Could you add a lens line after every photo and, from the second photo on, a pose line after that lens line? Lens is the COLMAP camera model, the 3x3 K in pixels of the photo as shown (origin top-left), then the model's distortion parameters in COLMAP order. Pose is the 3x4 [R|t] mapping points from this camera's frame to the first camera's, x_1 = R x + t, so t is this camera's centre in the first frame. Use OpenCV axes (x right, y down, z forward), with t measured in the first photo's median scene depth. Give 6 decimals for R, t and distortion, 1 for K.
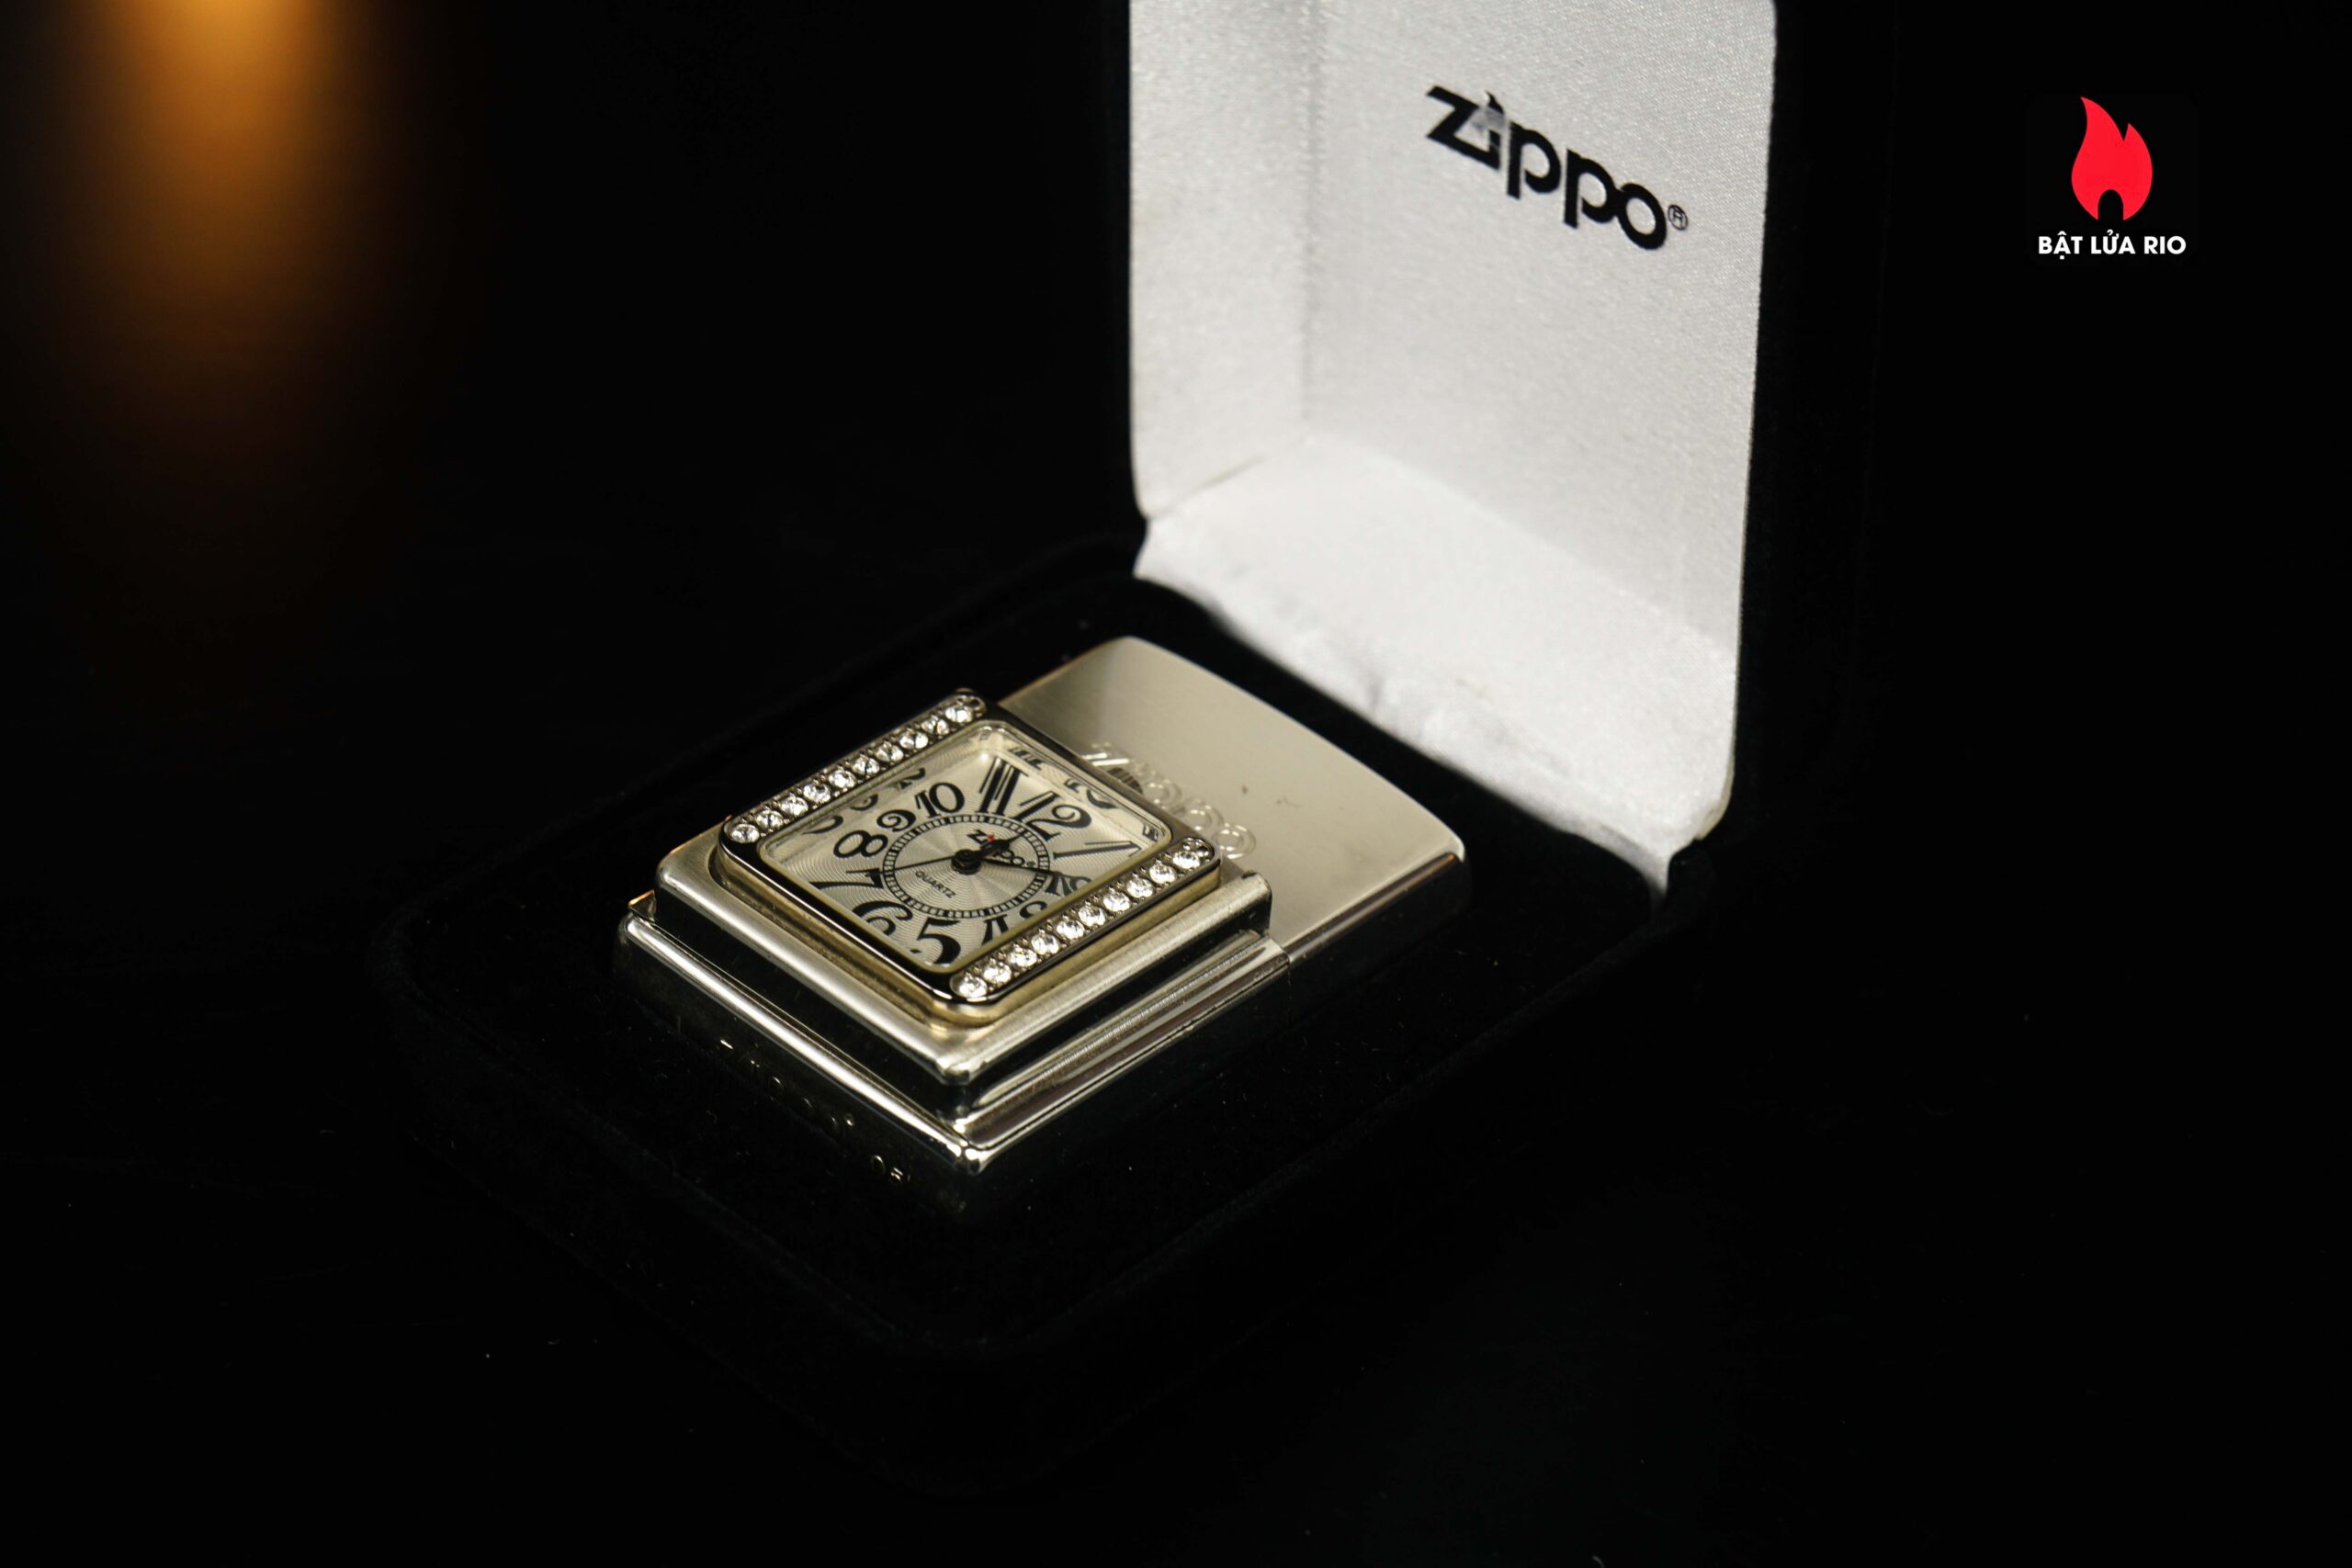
lens RADIAL K [[5748.2, 0, 1176.7], [0, 5748.2, 784.3], [0, 0, 1]] dist [0.028985, 0.000000]
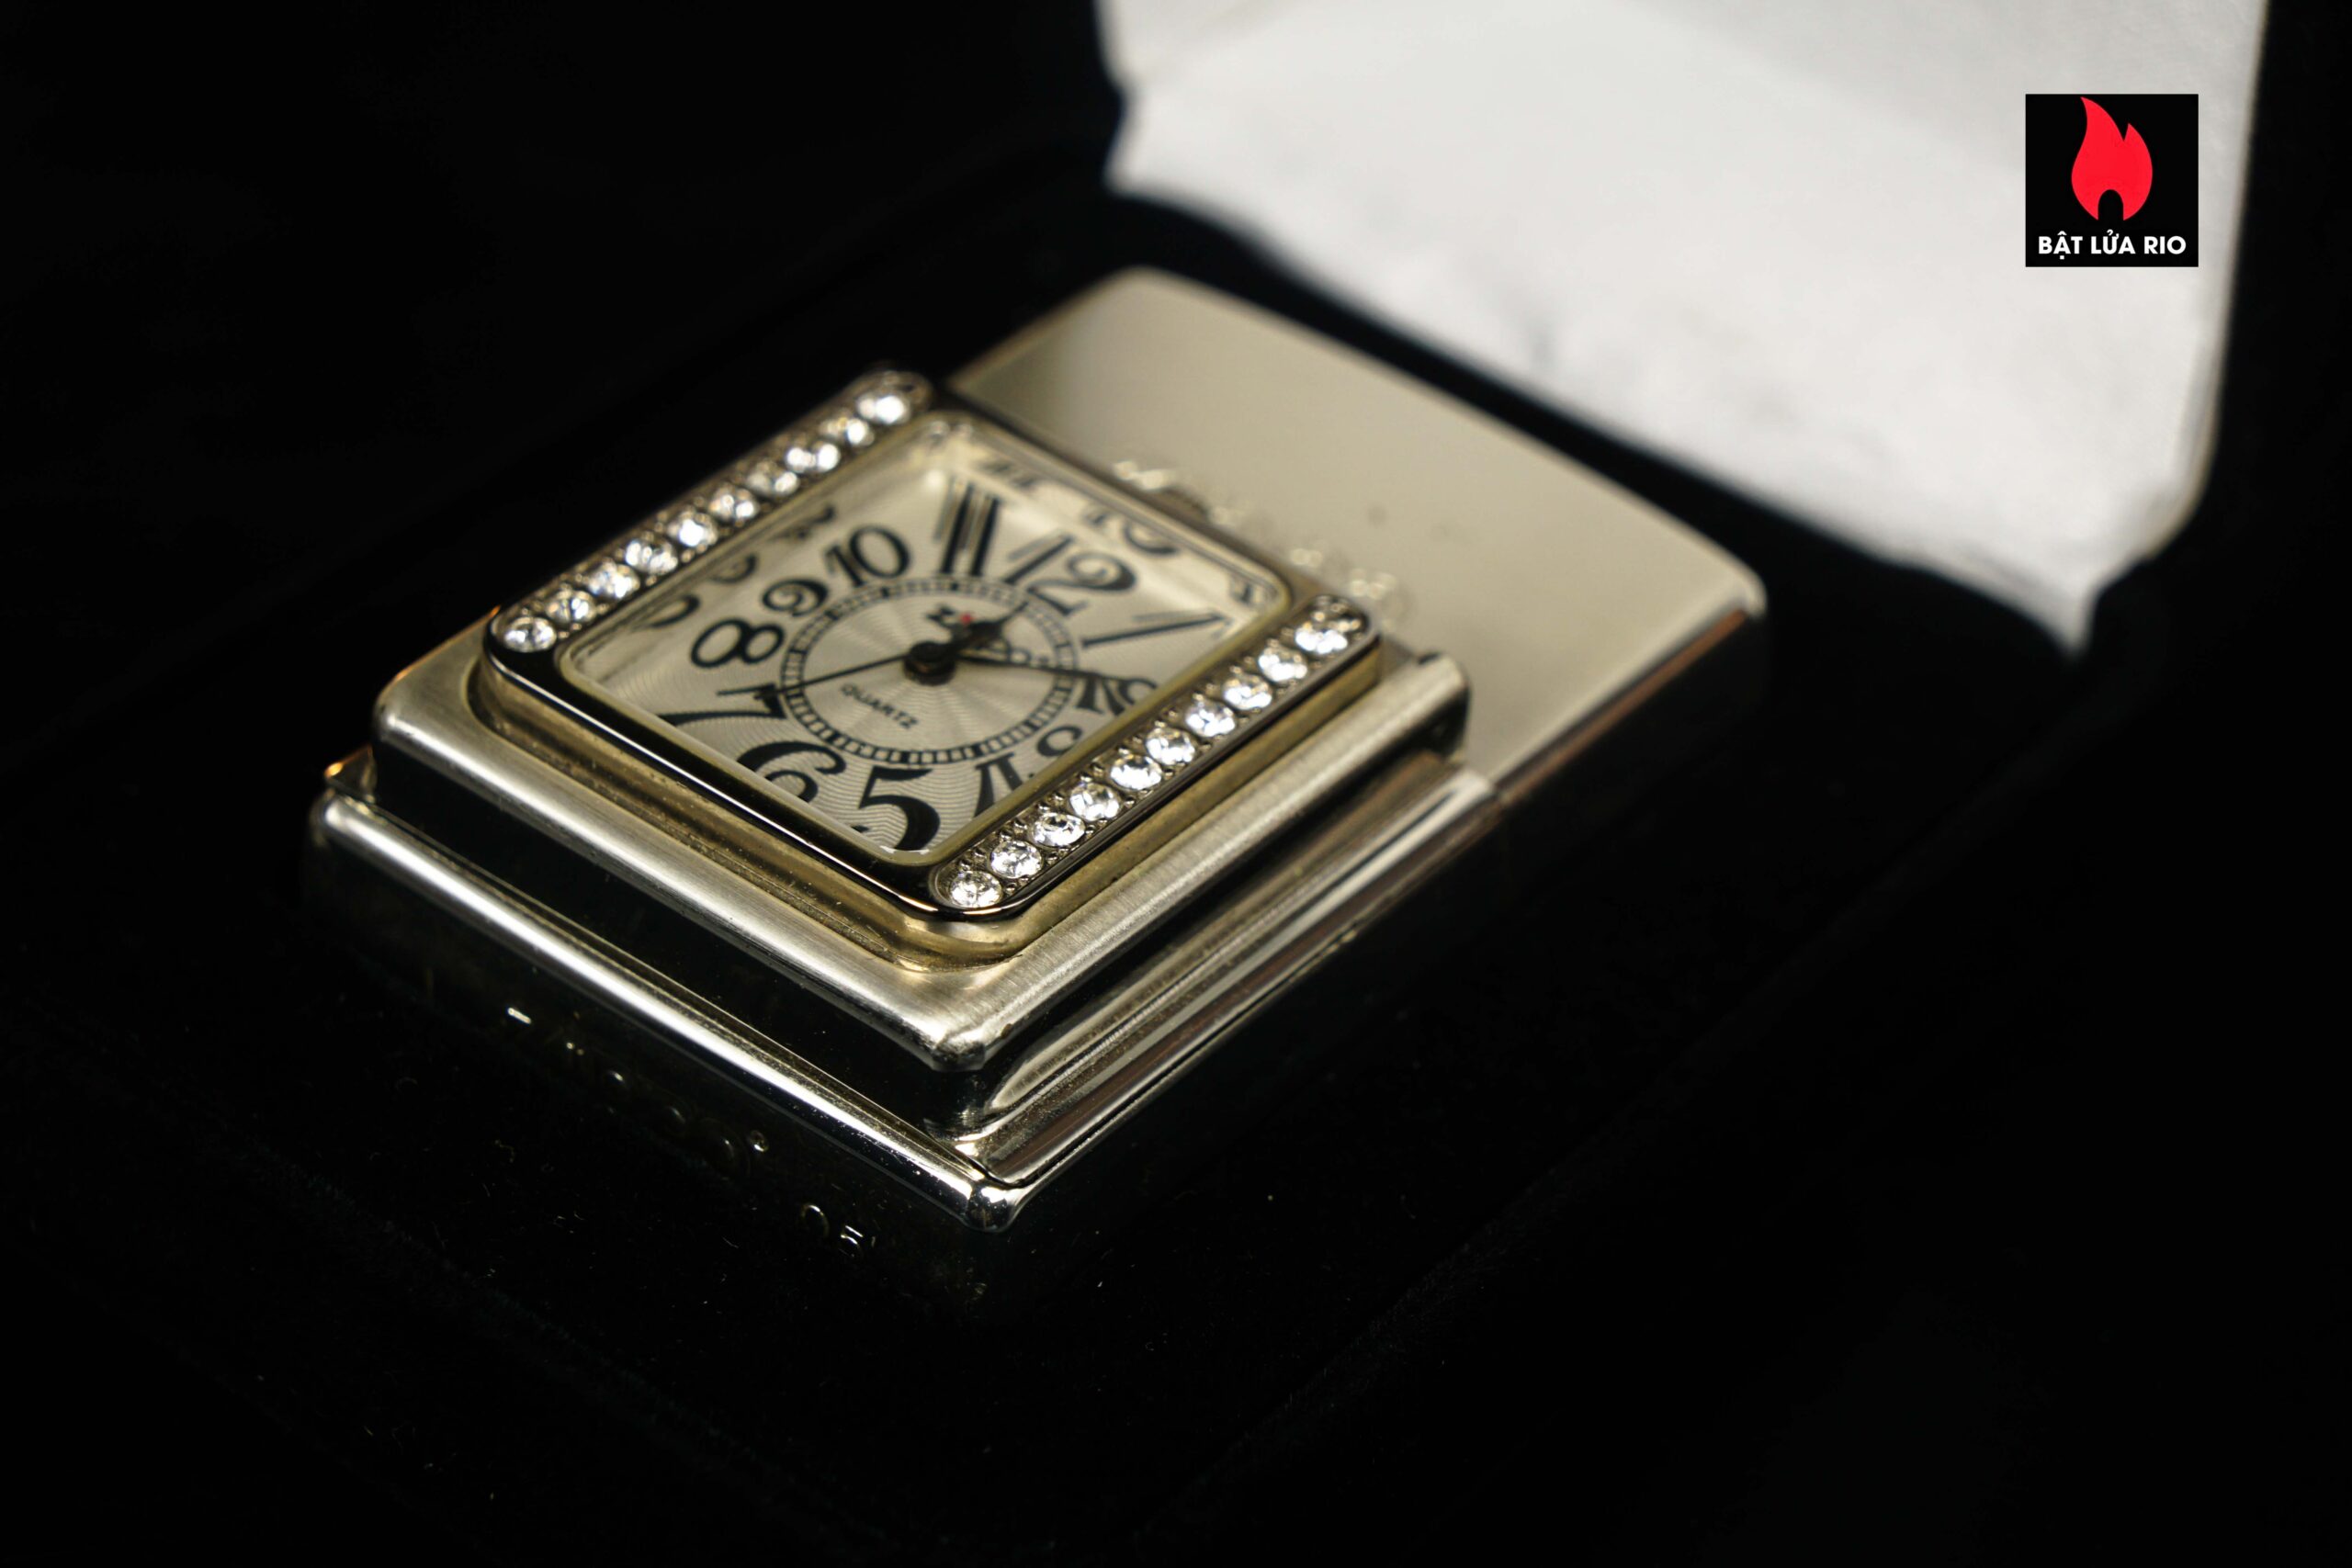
lens RADIAL K [[5582.7, 0, 1175.6], [0, 5582.7, 780.5], [0, 0, 1]] dist [0.051696, 0.000000]
pose [[0.995827, -0.058258, 0.070247, -0.051602], [0.055997, 0.997861, 0.033735, 0.007881], [-0.072062, -0.029661, 0.996959, 0.455799]]
